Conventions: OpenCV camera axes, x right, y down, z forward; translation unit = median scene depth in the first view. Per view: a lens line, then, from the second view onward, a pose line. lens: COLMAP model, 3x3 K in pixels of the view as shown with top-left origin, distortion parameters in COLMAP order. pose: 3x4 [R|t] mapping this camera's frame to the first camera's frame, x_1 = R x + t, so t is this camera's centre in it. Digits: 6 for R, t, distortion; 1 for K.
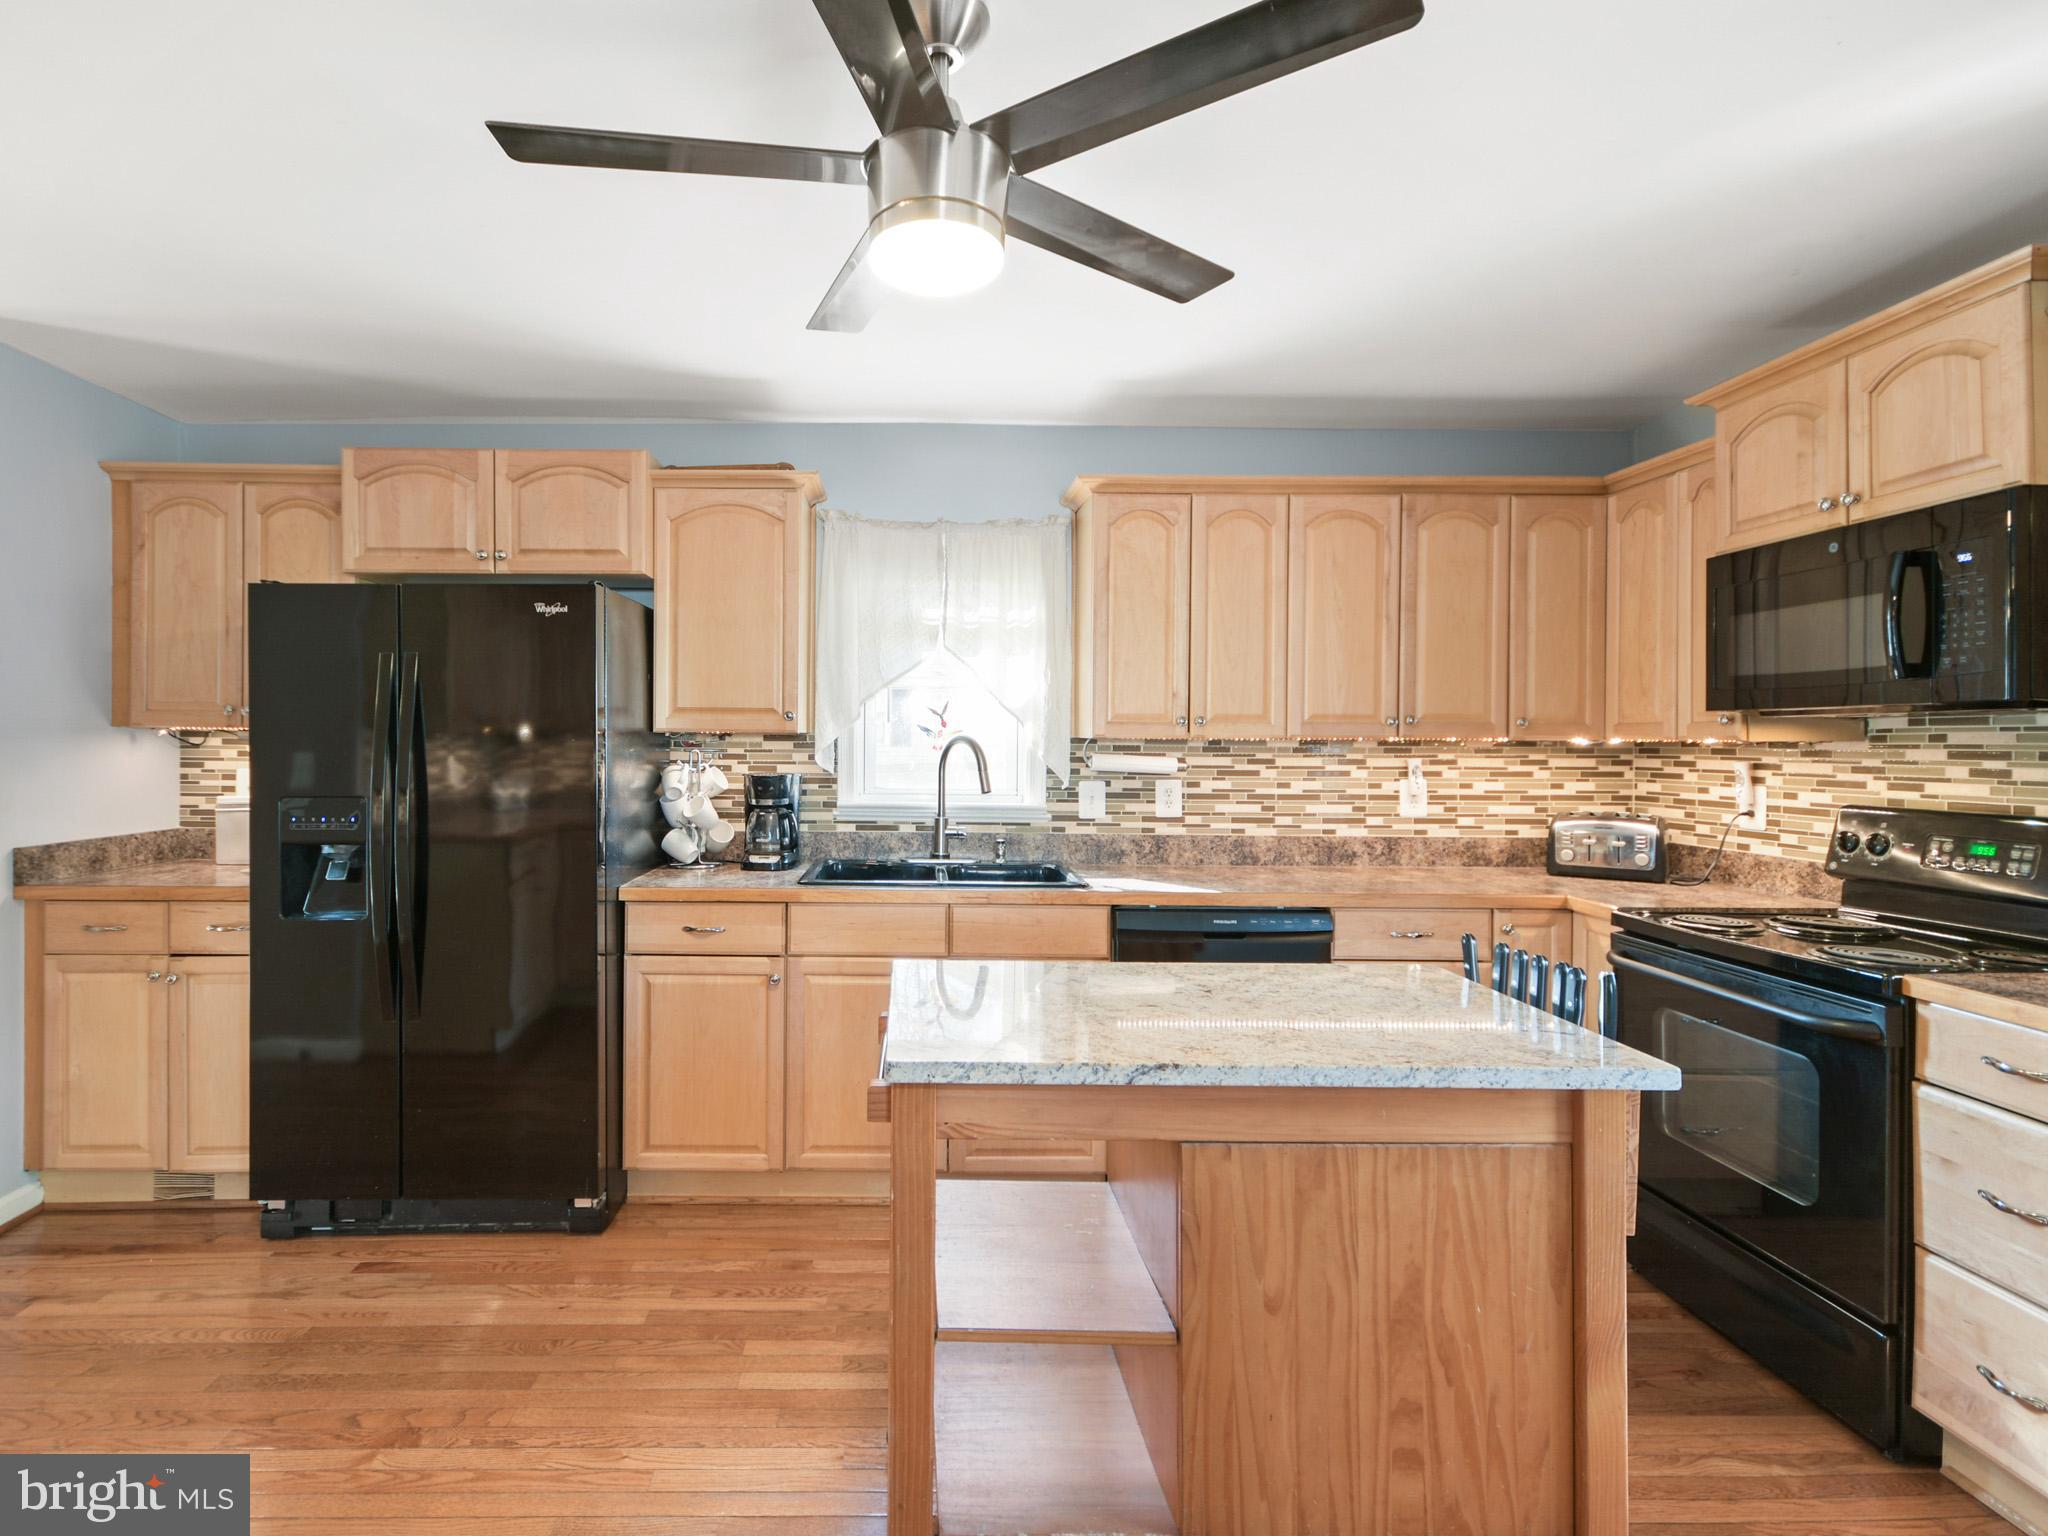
lens RADIAL K [[1012.6, 0, 899.1], [0, 1012.6, 737.5], [0, 0, 1]] dist [0.015589, -0.006580]
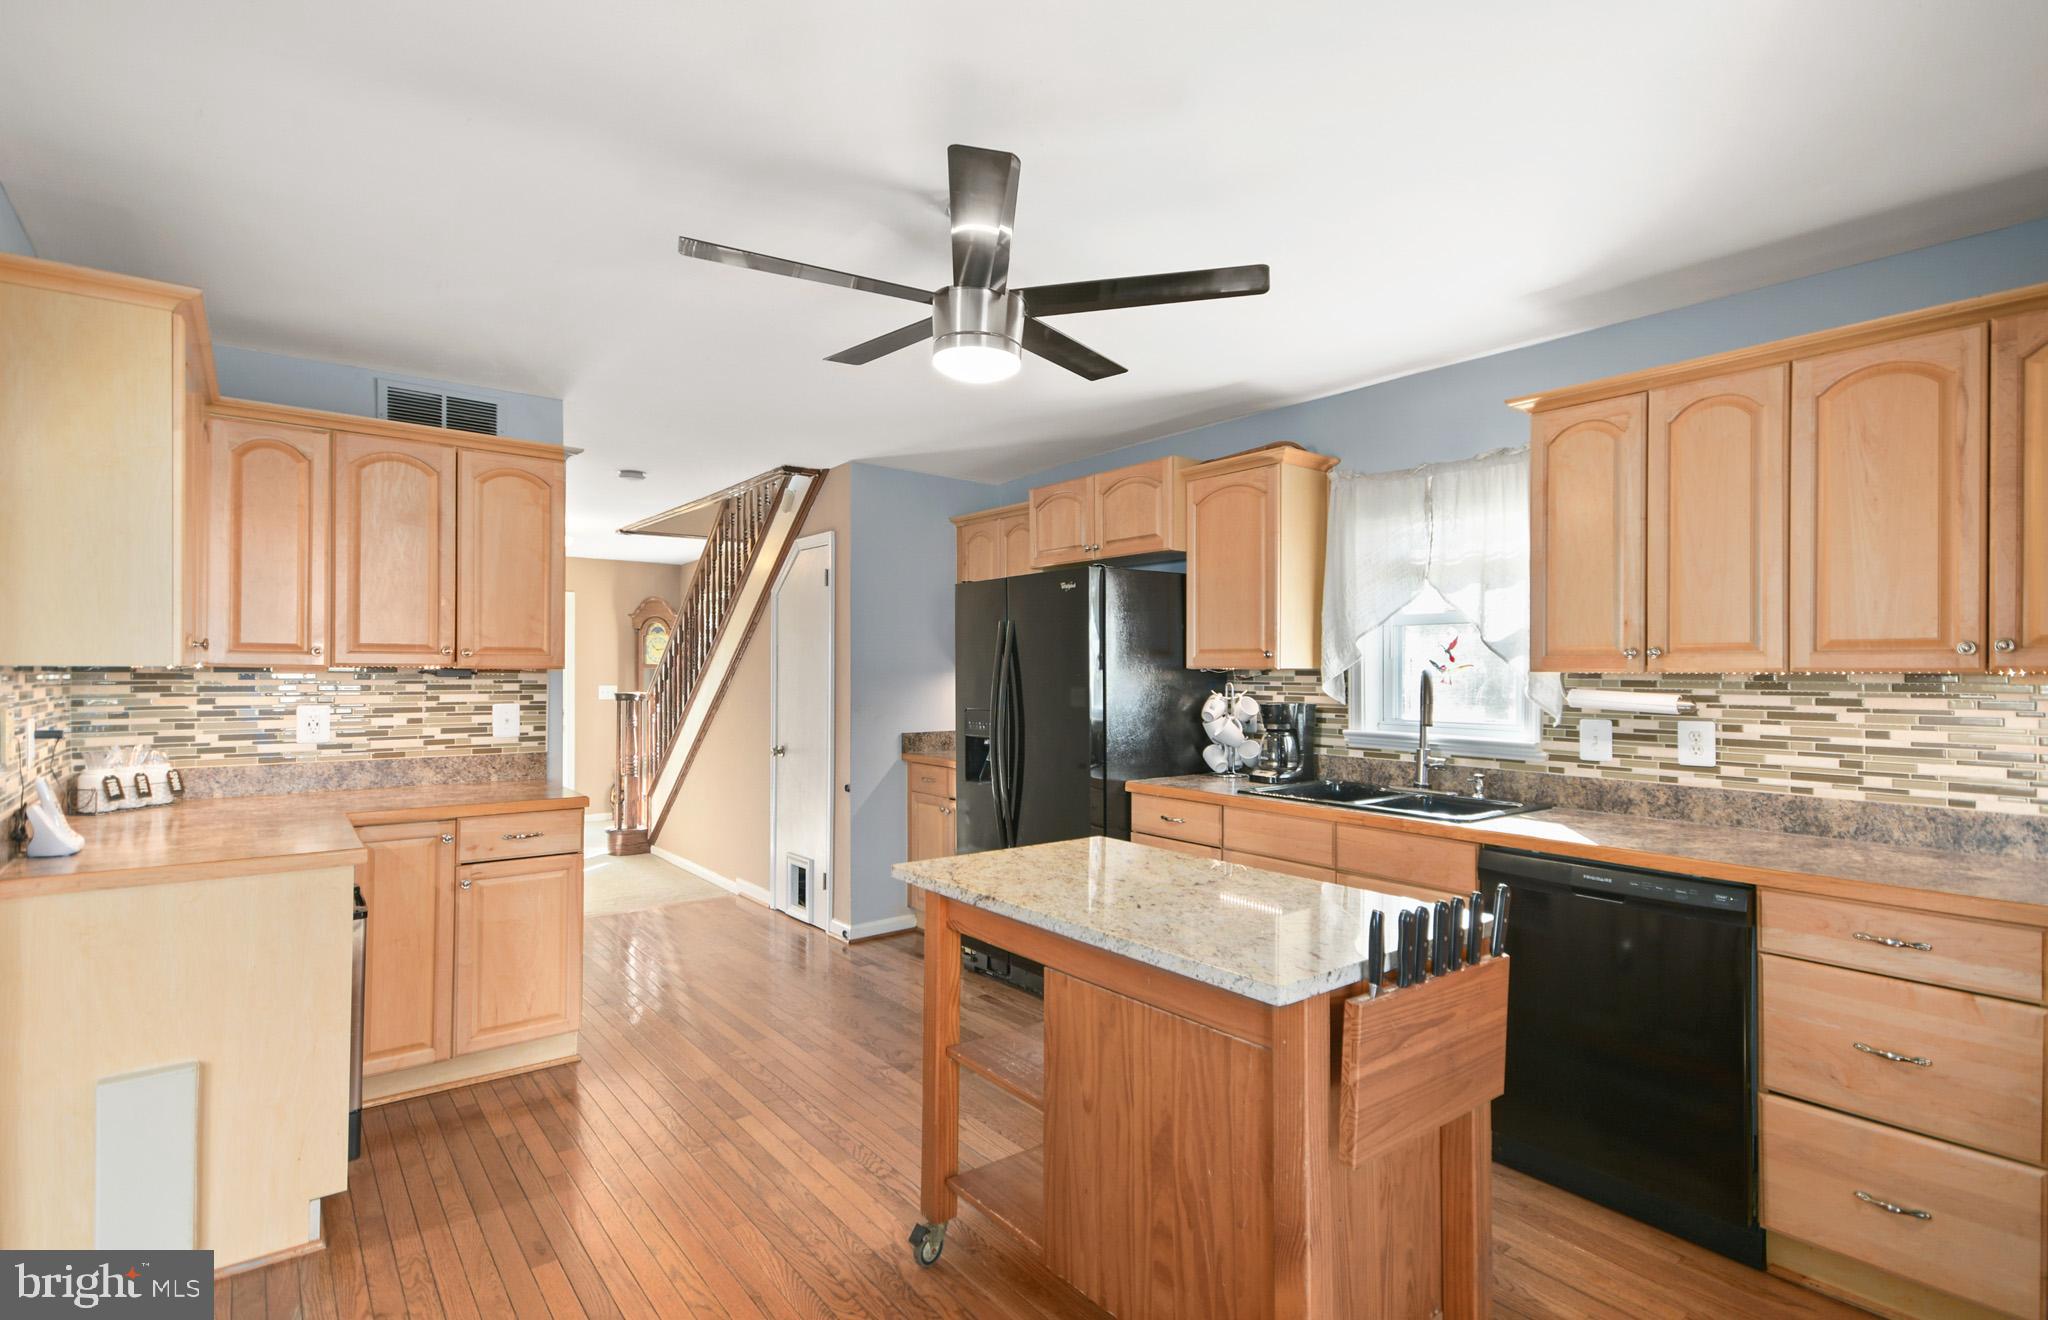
lens RADIAL K [[948.9, 0, 1031.5], [0, 948.9, 661.0], [0, 0, 1]] dist [0.011094, -0.000012]
pose [[0.628197, -0.012236, -0.777958, 0.639786], [0.003398, 0.999910, -0.012983, -0.000099], [0.778047, 0.005512, 0.628182, 0.084772]]
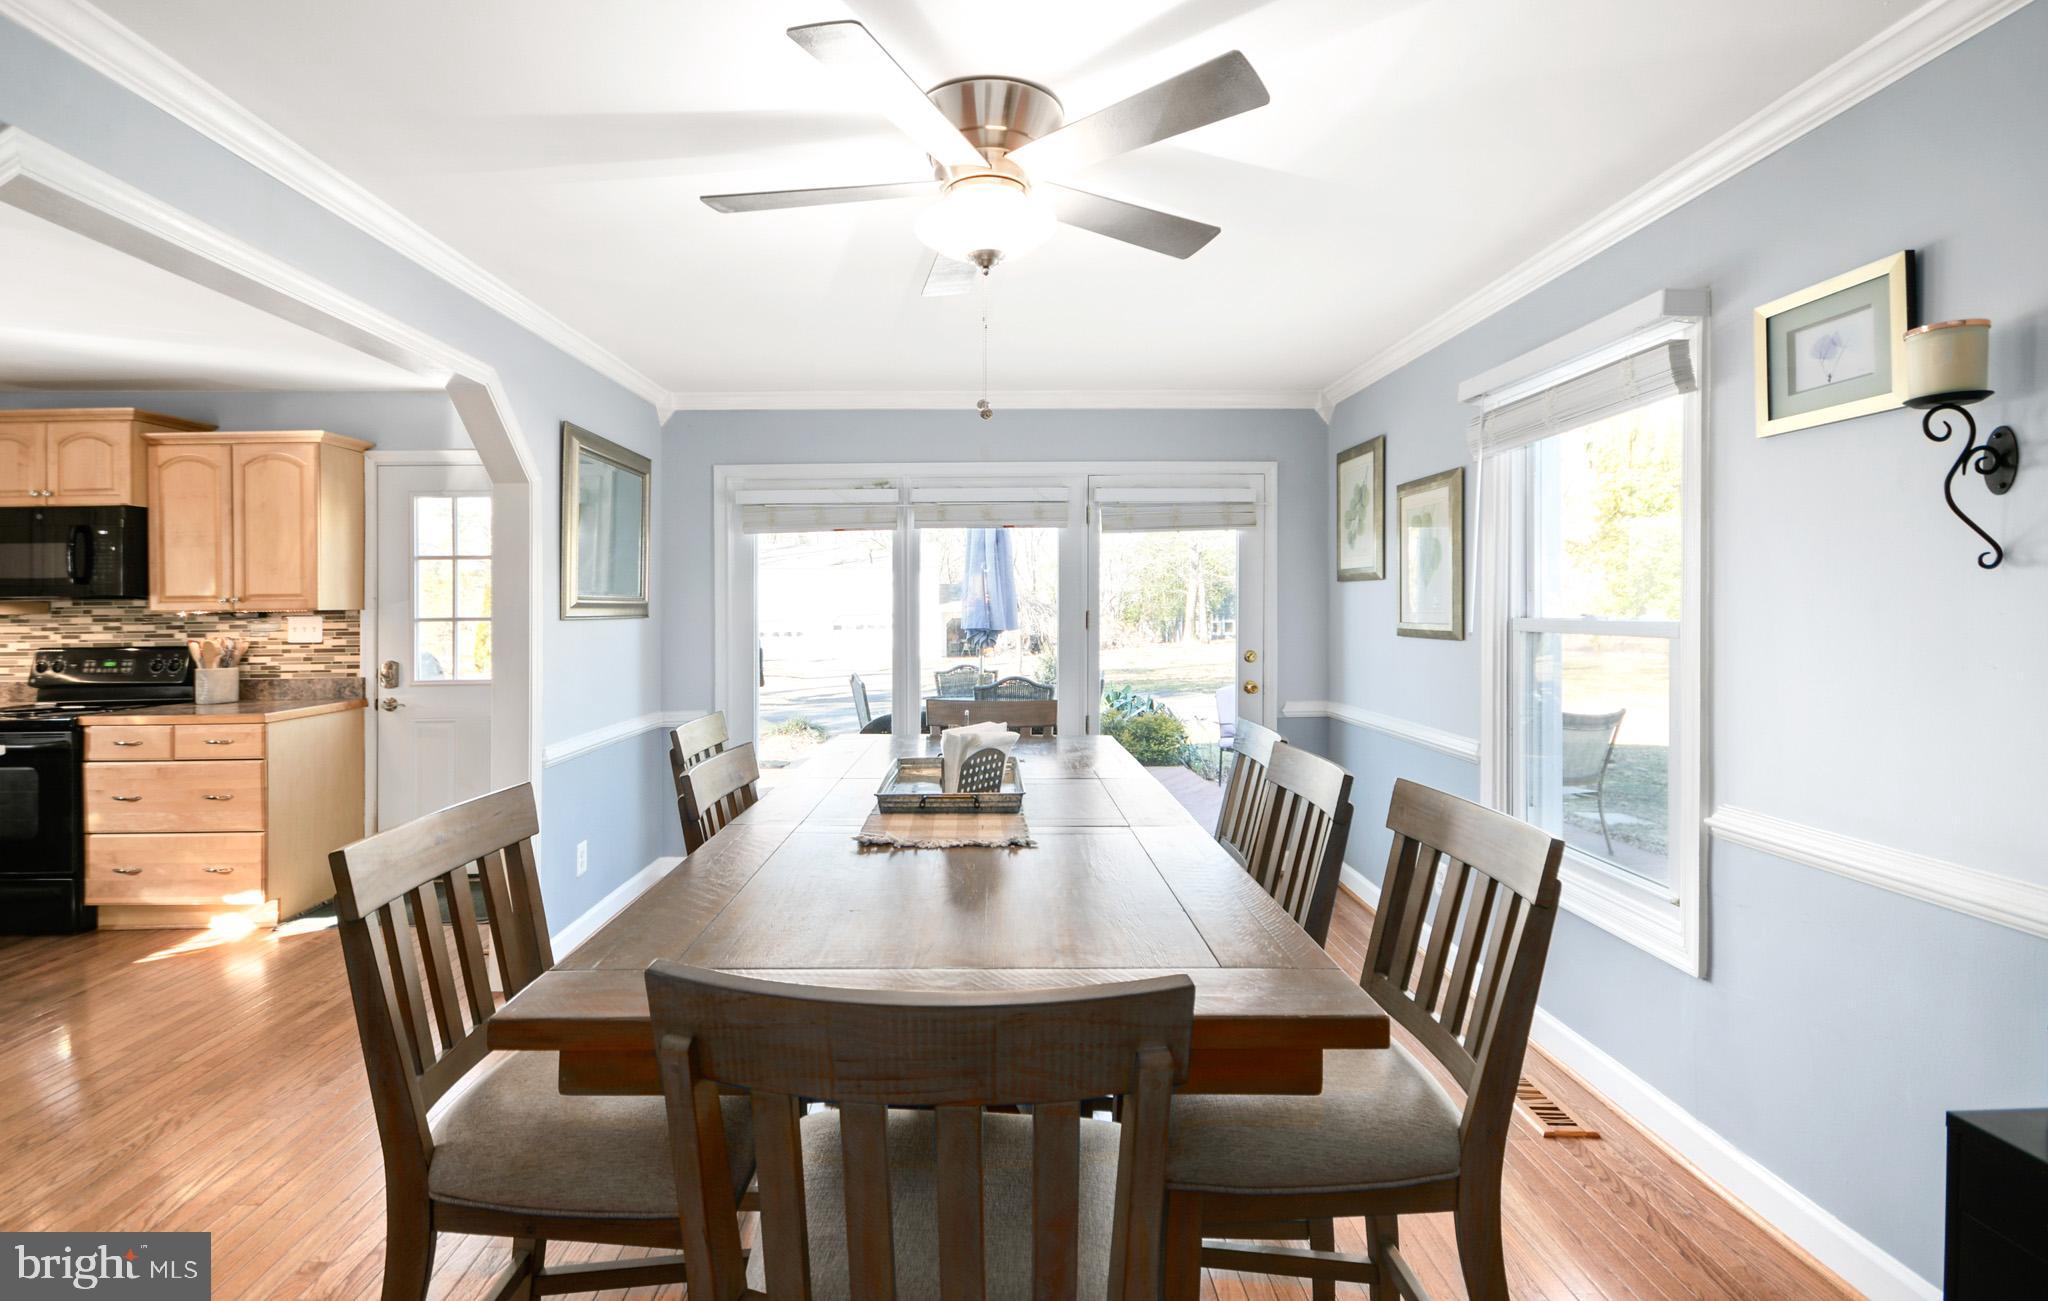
lens RADIAL K [[886.9, 0, 934.0], [0, 886.9, 604.2], [0, 0, 1]] dist [0.007173, -0.000299]
pose [[-0.004013, 0.004786, 0.999980, -0.635421], [0.005739, 0.999972, -0.004763, 0.002488], [-0.999975, 0.005720, -0.004040, -0.561433]]
